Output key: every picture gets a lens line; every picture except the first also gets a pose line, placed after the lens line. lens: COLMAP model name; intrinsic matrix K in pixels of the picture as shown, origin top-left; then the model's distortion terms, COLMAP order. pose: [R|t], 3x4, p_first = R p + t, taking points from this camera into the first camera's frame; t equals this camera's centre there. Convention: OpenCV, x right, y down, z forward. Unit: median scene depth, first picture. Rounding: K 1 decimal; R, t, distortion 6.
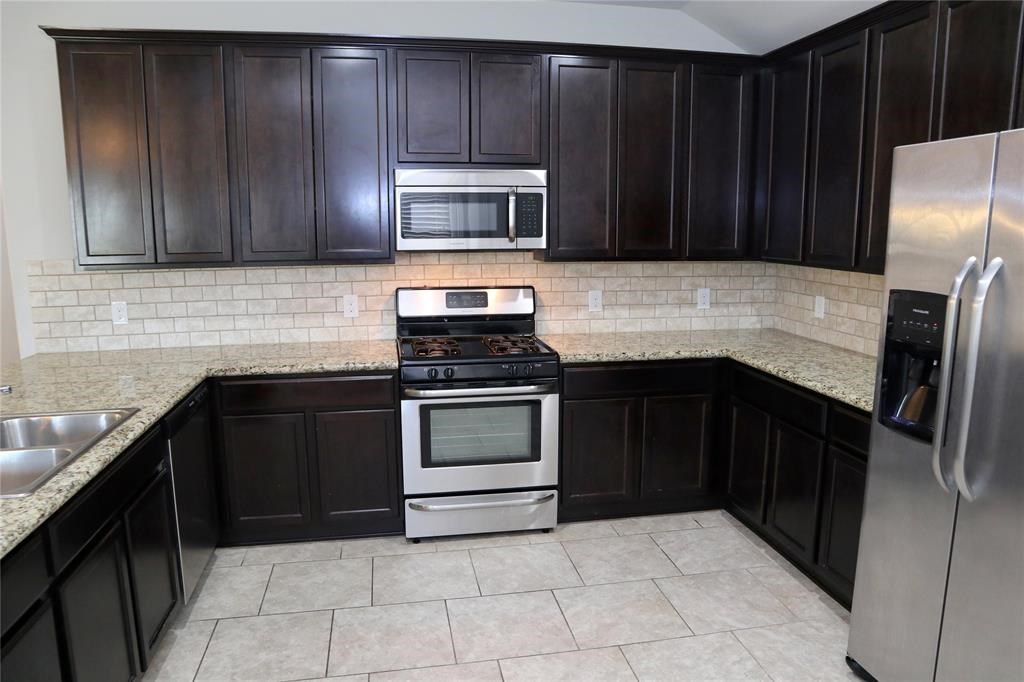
lens RADIAL K [[701.1, 0, 515.2], [0, 701.1, 346.8], [0, 0, 1]] dist [-0.133571, 0.081830]
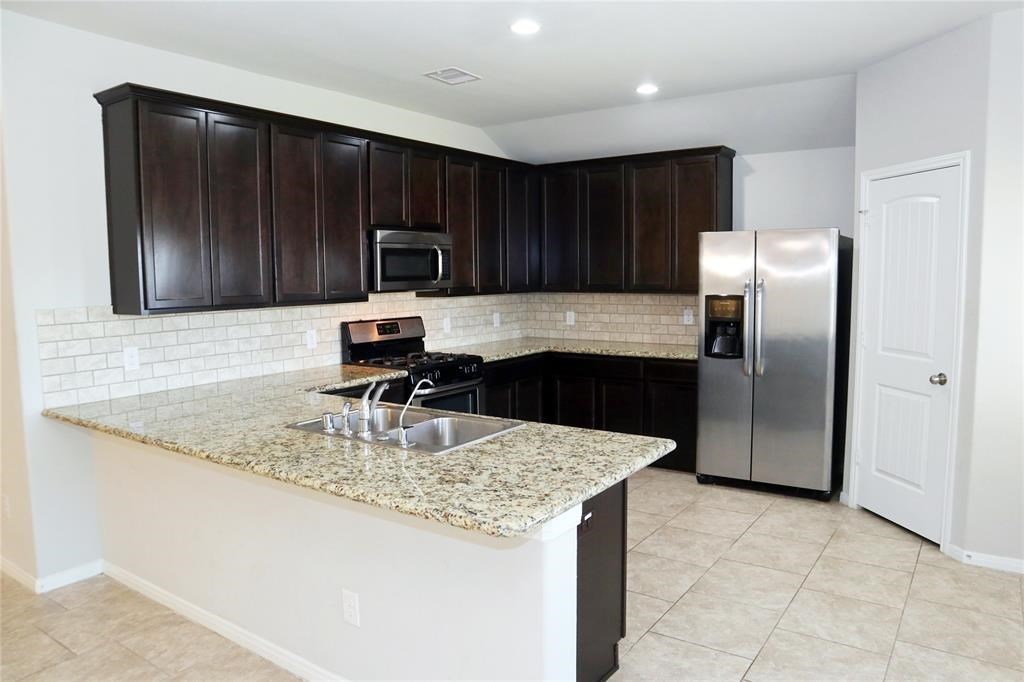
lens RADIAL K [[705.7, 0, 515.4], [0, 705.7, 342.3], [0, 0, 1]] dist [-0.117807, 0.067363]
pose [[0.711671, -0.076027, 0.698387, -0.889366], [0.130481, 0.991134, -0.025068, 0.025462], [-0.690289, 0.108967, 0.715281, -0.120870]]
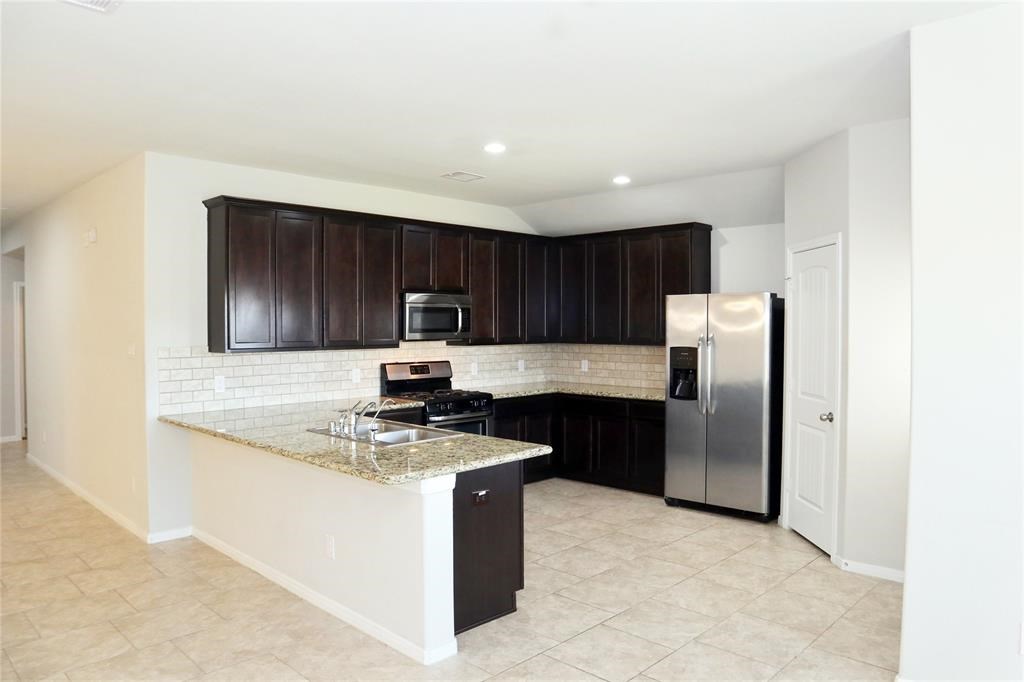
lens RADIAL K [[701.1, 0, 515.2], [0, 701.1, 346.8], [0, 0, 1]] dist [-0.133571, 0.081830]
pose [[0.815781, -0.017313, 0.578102, -0.911282], [0.098603, 0.989082, -0.109522, 0.090937], [-0.569894, 0.146349, 0.808581, -0.525108]]
